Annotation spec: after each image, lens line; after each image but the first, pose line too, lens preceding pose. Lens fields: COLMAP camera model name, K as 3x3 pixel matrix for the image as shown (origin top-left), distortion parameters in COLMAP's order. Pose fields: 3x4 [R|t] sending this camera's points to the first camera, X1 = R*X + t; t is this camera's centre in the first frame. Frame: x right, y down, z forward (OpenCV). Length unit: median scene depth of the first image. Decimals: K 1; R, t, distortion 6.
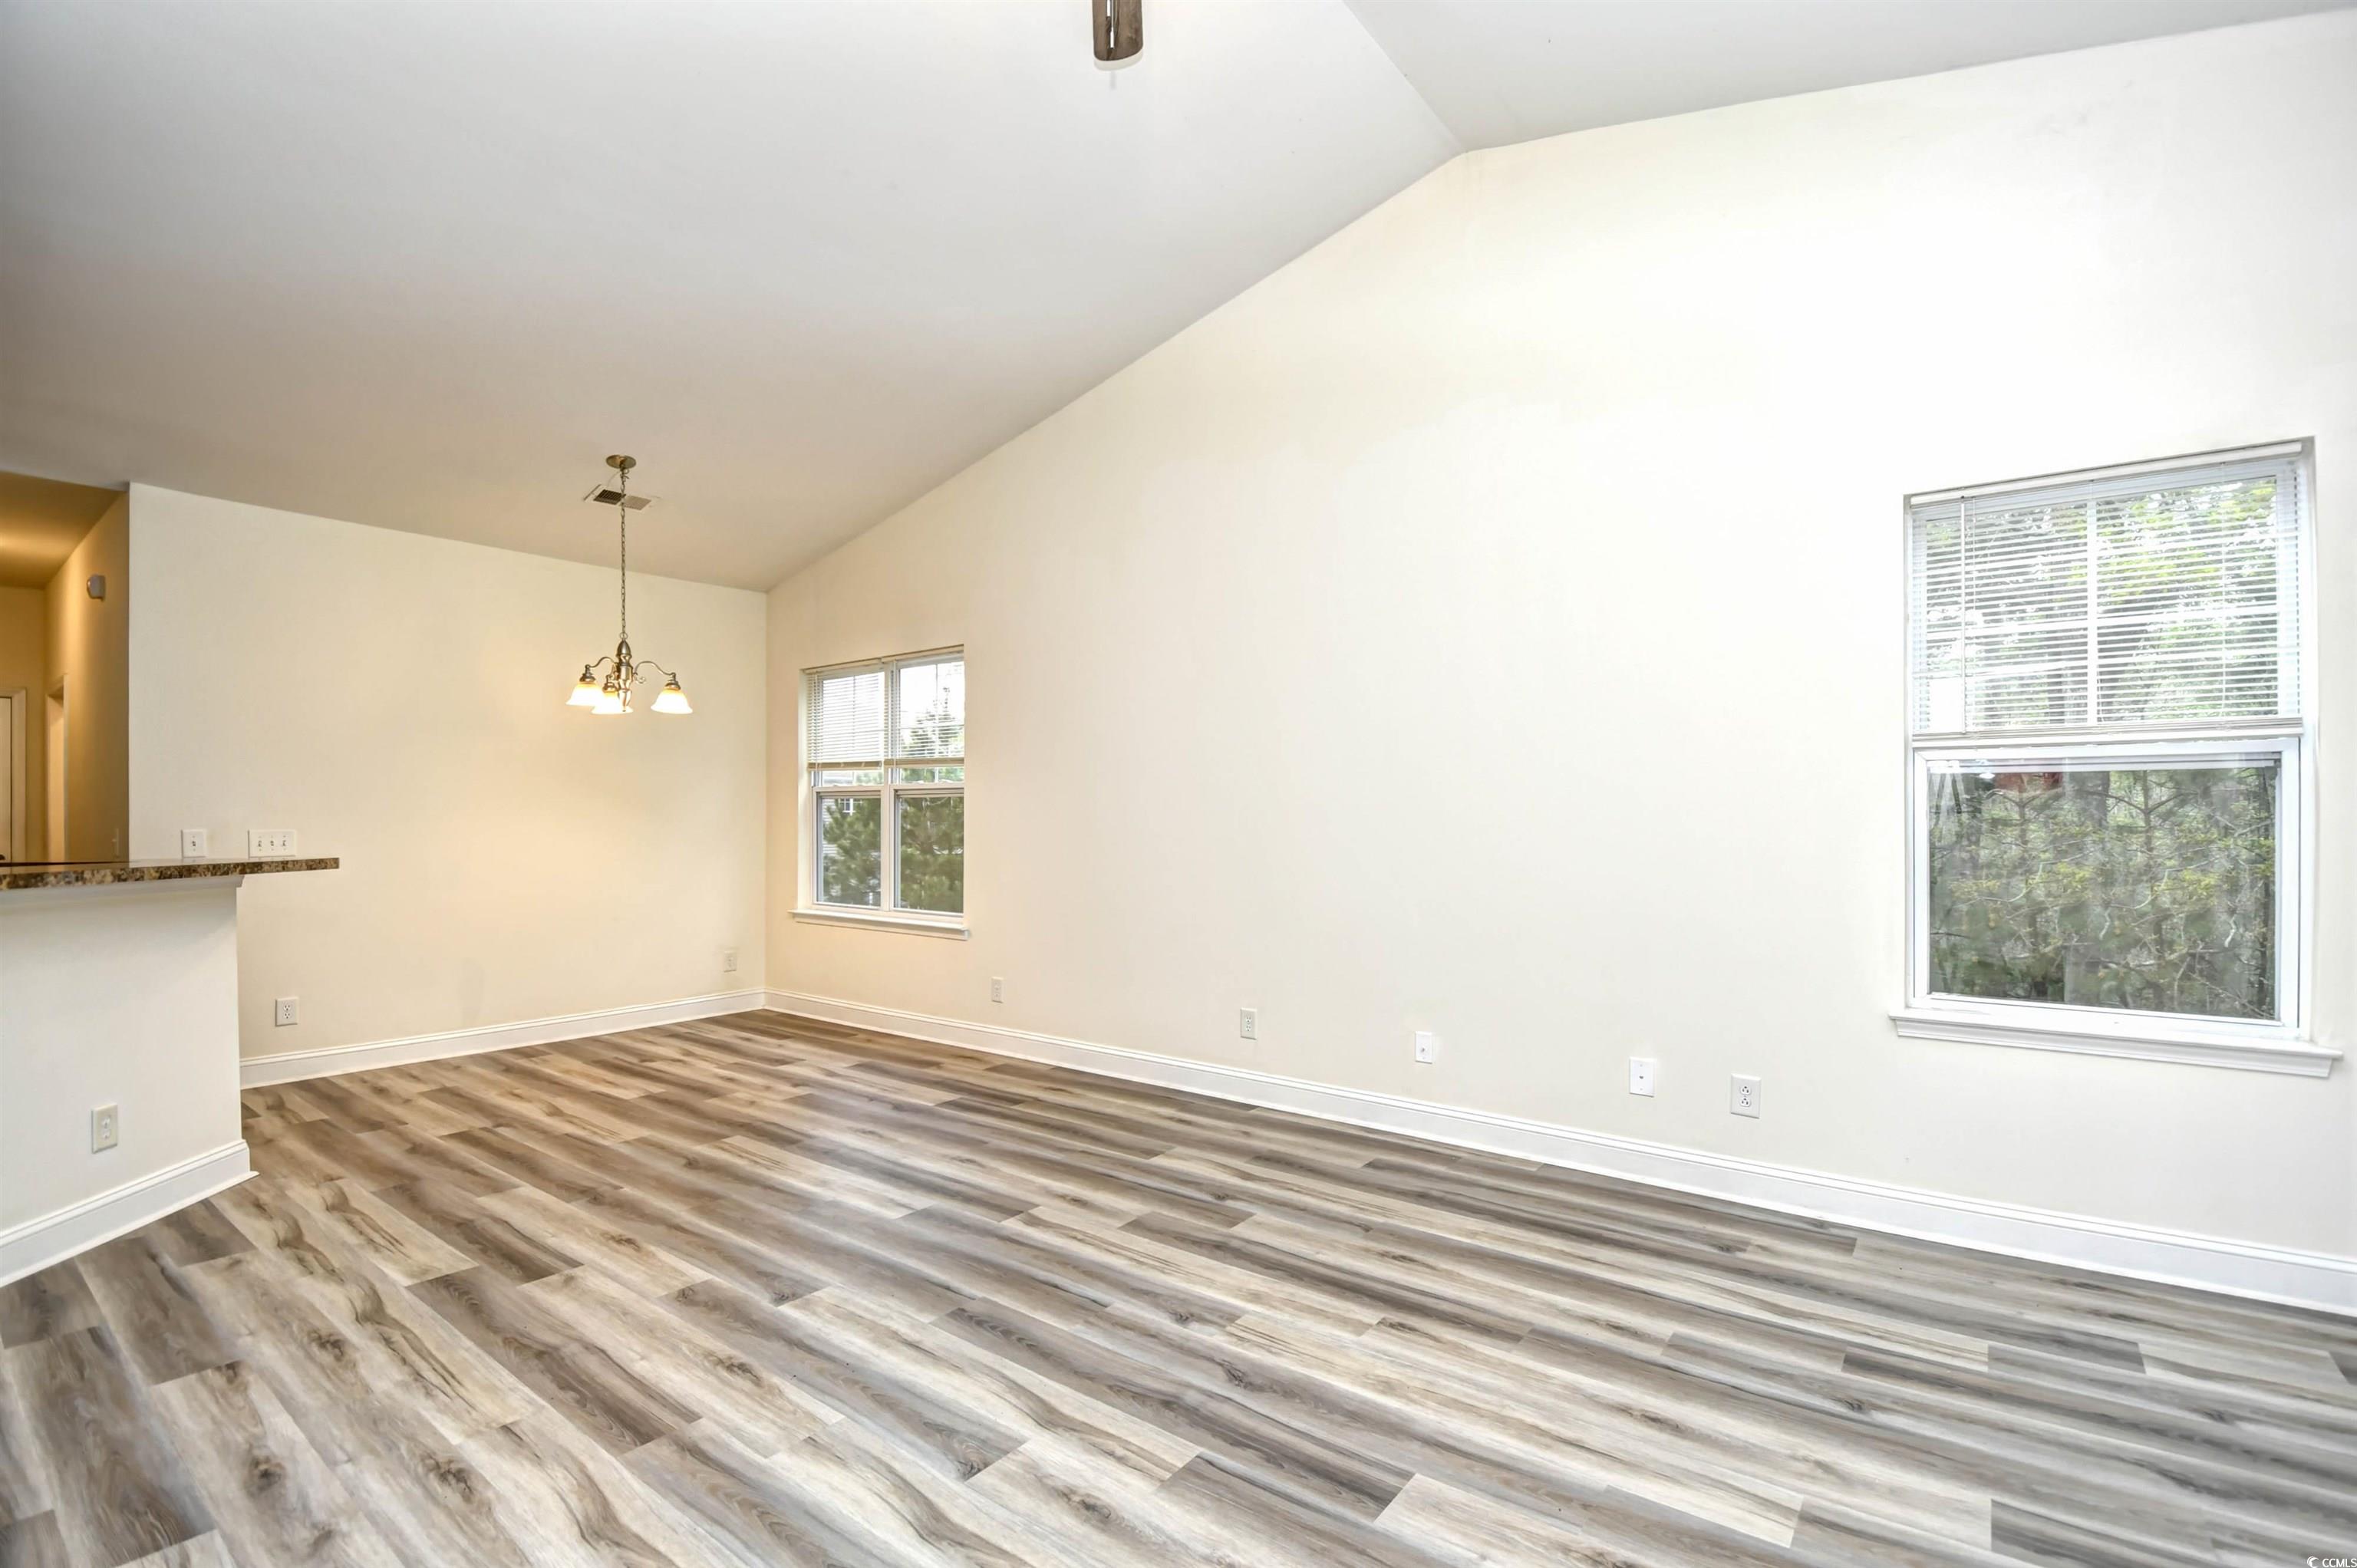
lens RADIAL K [[1038.7, 0, 1185.9], [0, 1038.7, 818.6], [0, 0, 1]] dist [-0.000709, -0.013088]
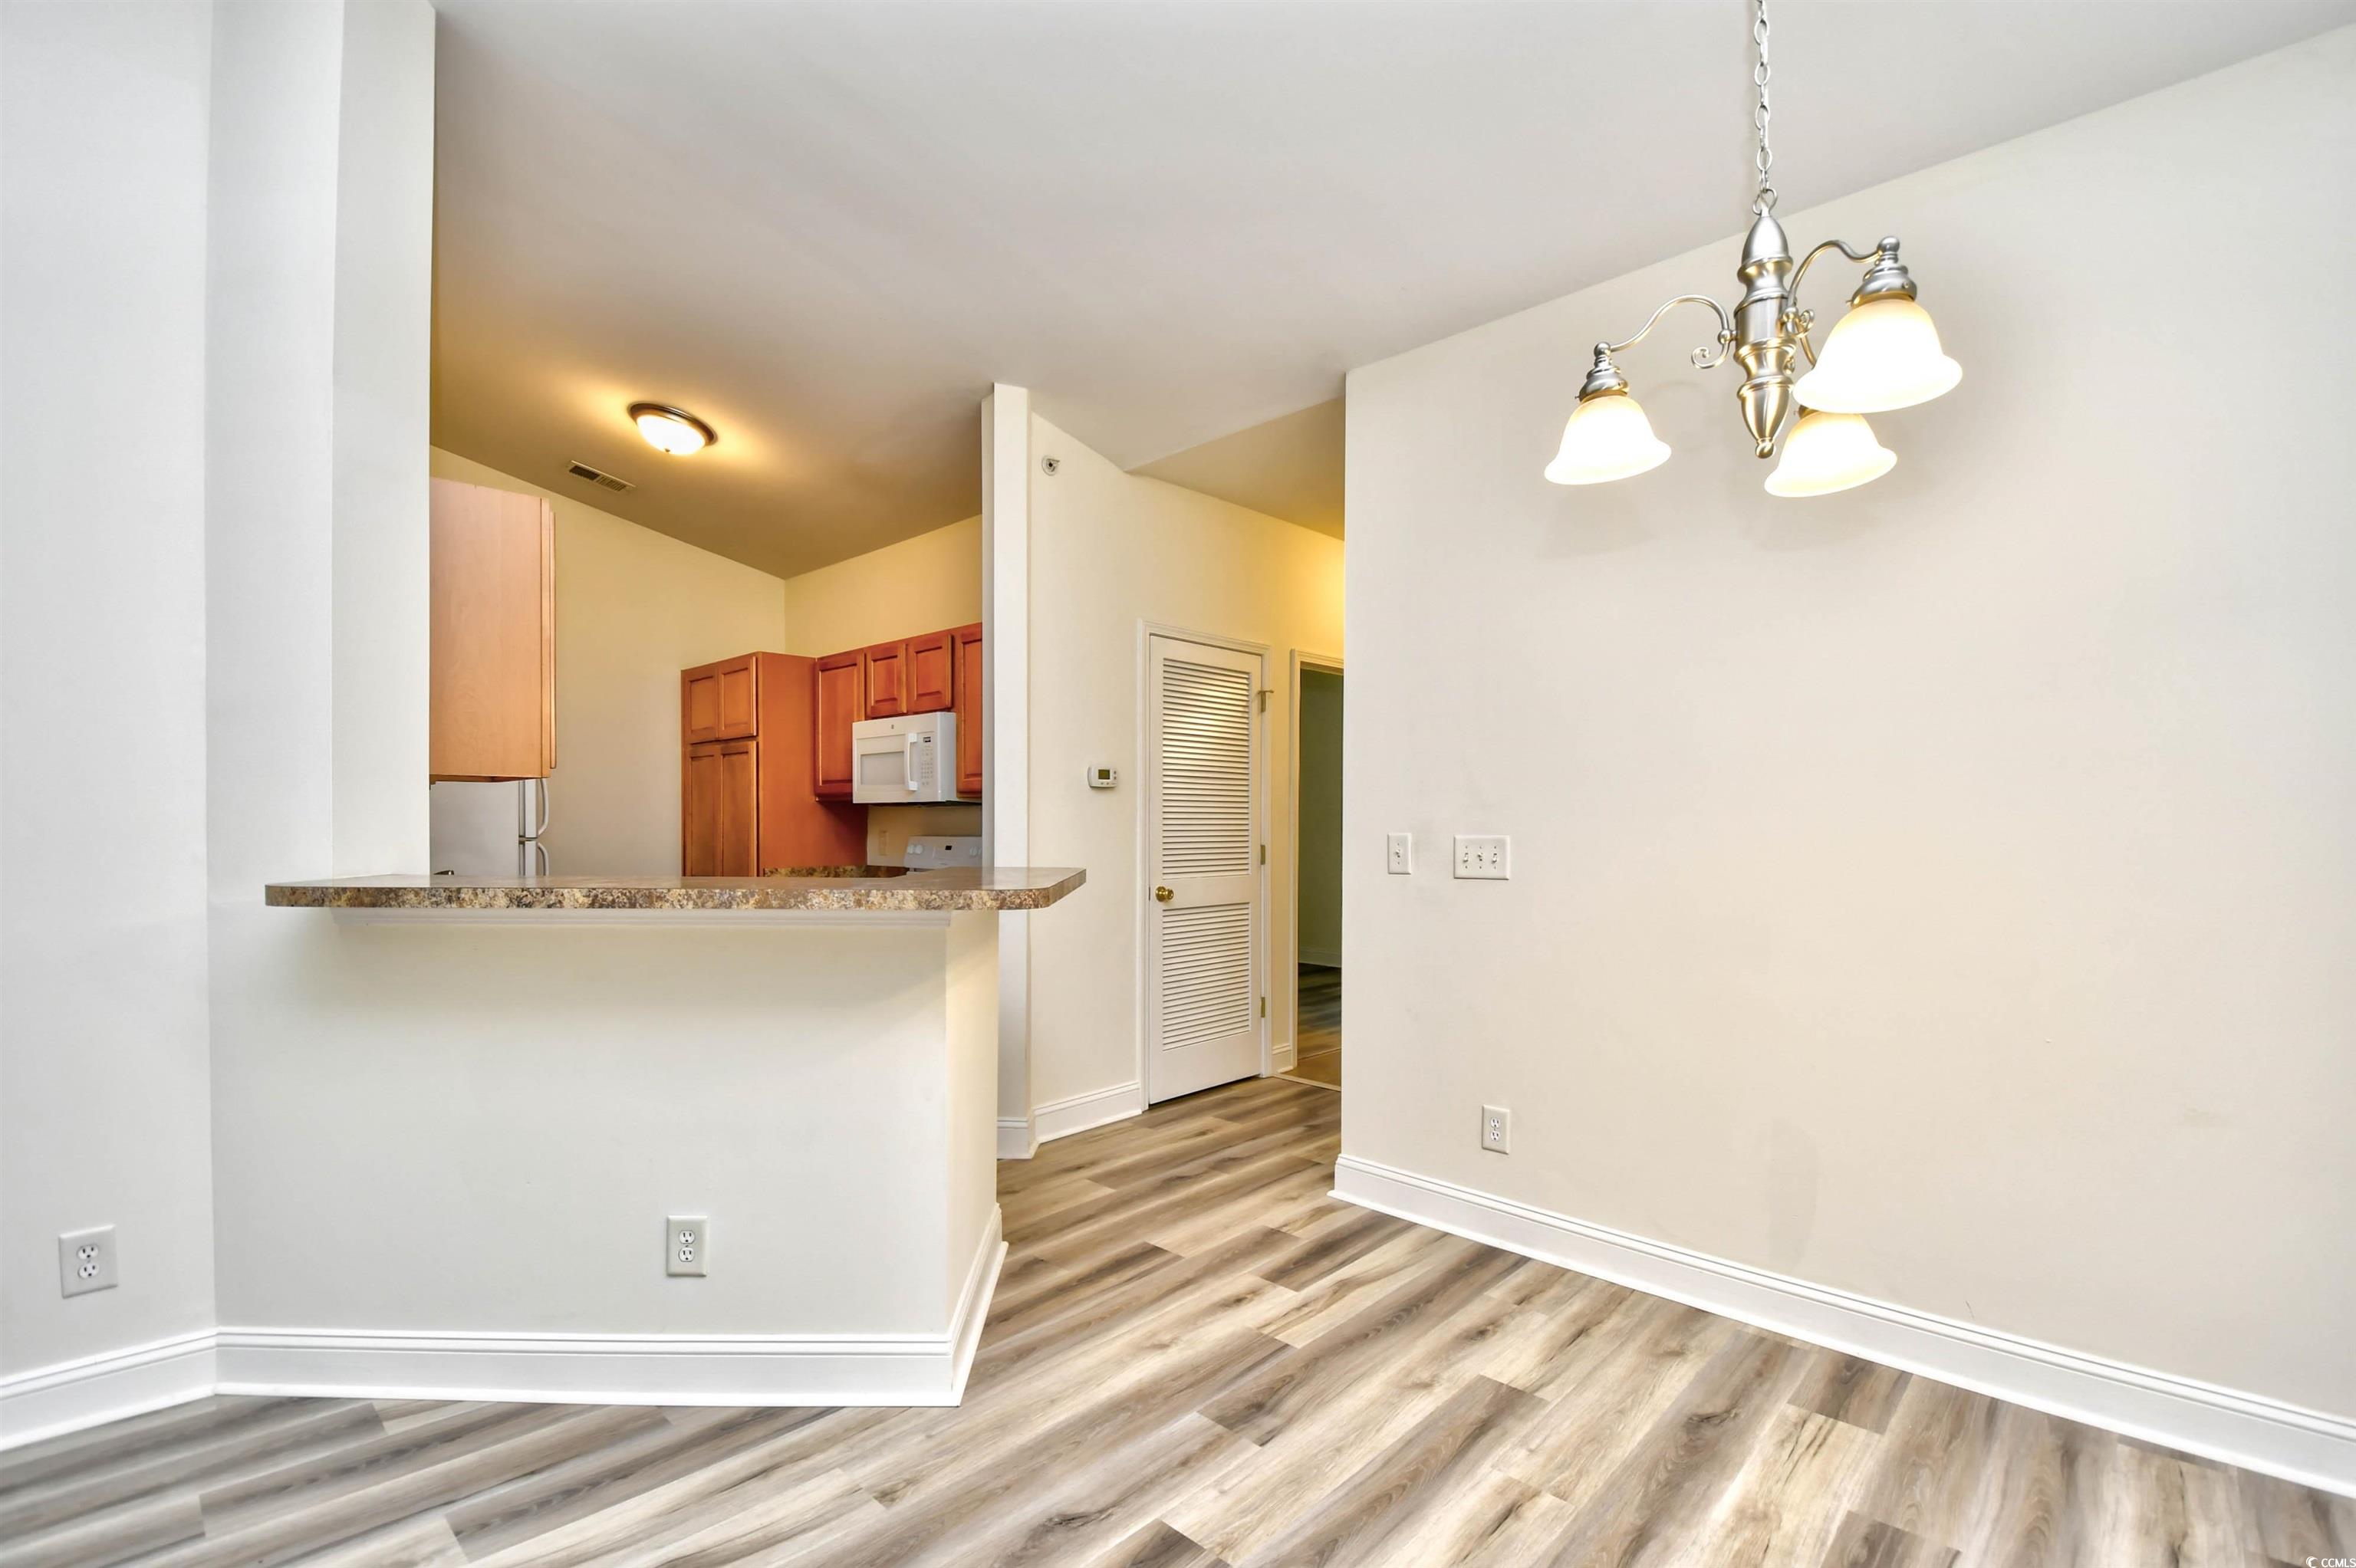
lens RADIAL K [[1051.0, 0, 1180.4], [0, 1051.0, 826.7], [0, 0, 1]] dist [-0.000670, -0.014602]
pose [[-0.110579, 0.006540, -0.993846, -0.345529], [-0.002181, 0.999974, 0.006823, 0.001669], [0.993865, 0.002922, -0.110562, 1.342953]]
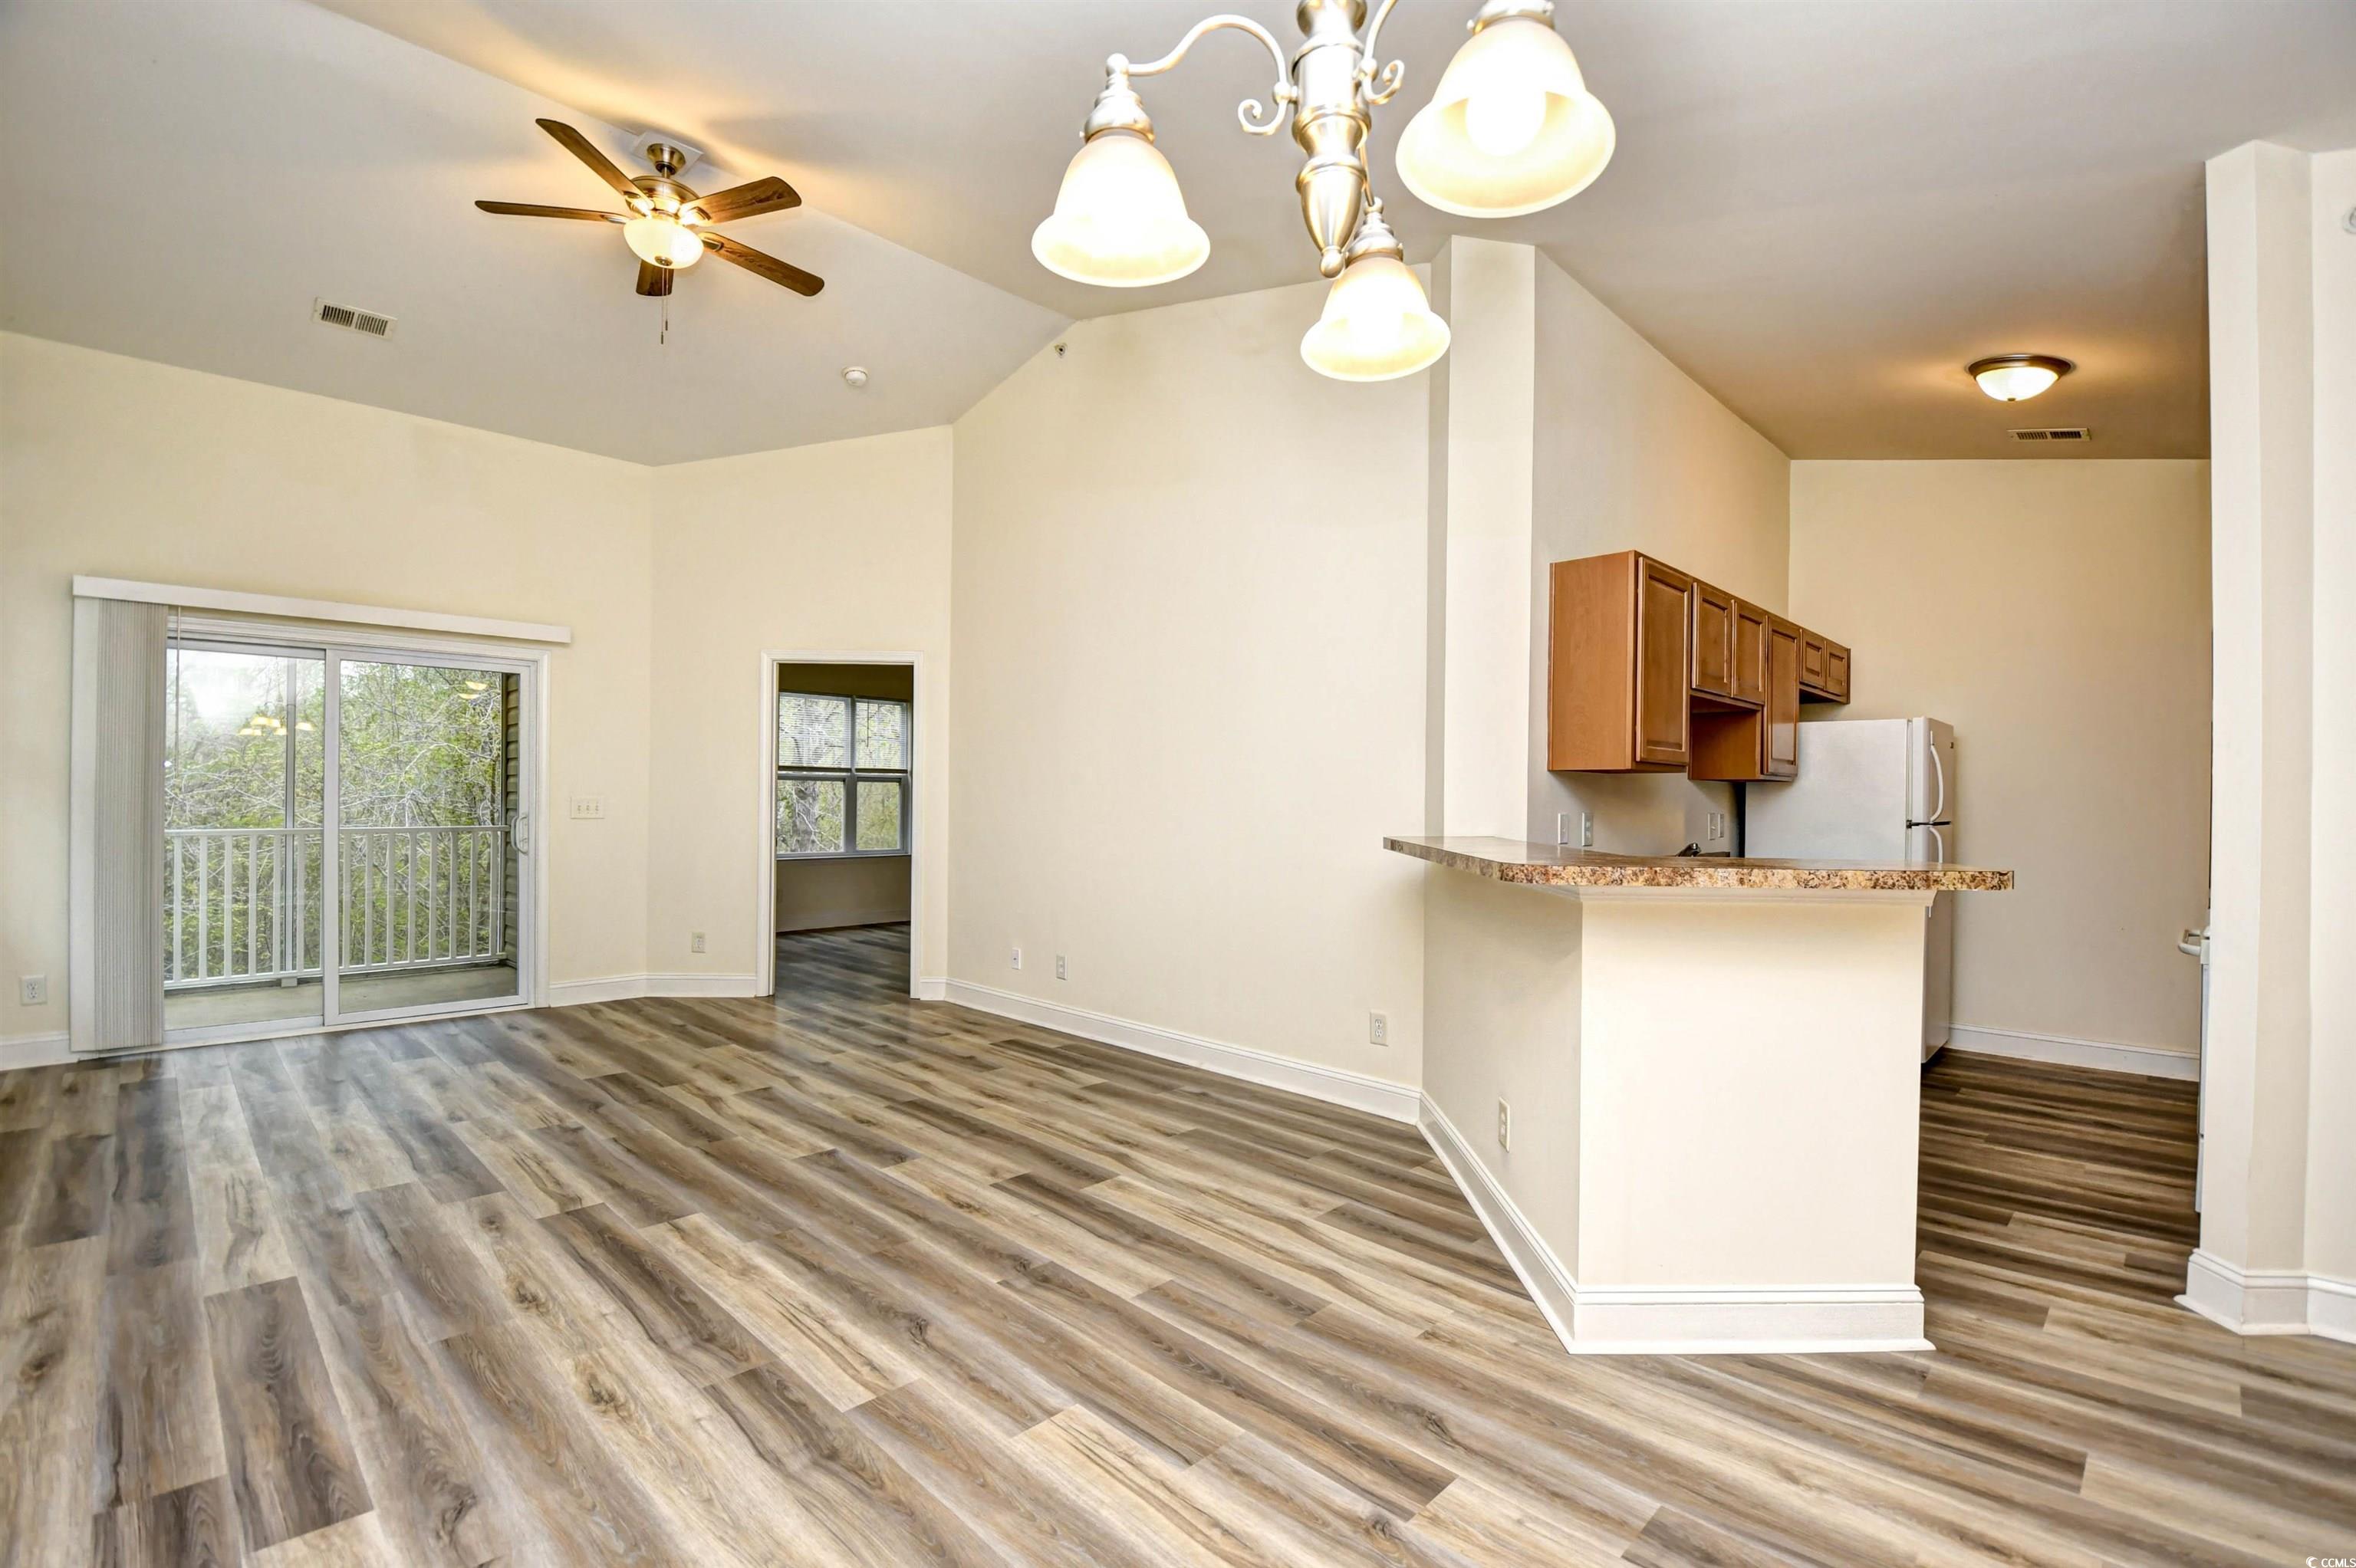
lens RADIAL K [[1042.5, 0, 1188.2], [0, 1042.5, 779.1], [0, 0, 1]] dist [0.001422, -0.010708]
pose [[-0.991826, -0.005426, 0.127481, -0.840213], [-0.007418, 0.999858, -0.015157, -0.000720], [-0.127381, -0.015979, -0.991725, 1.887405]]
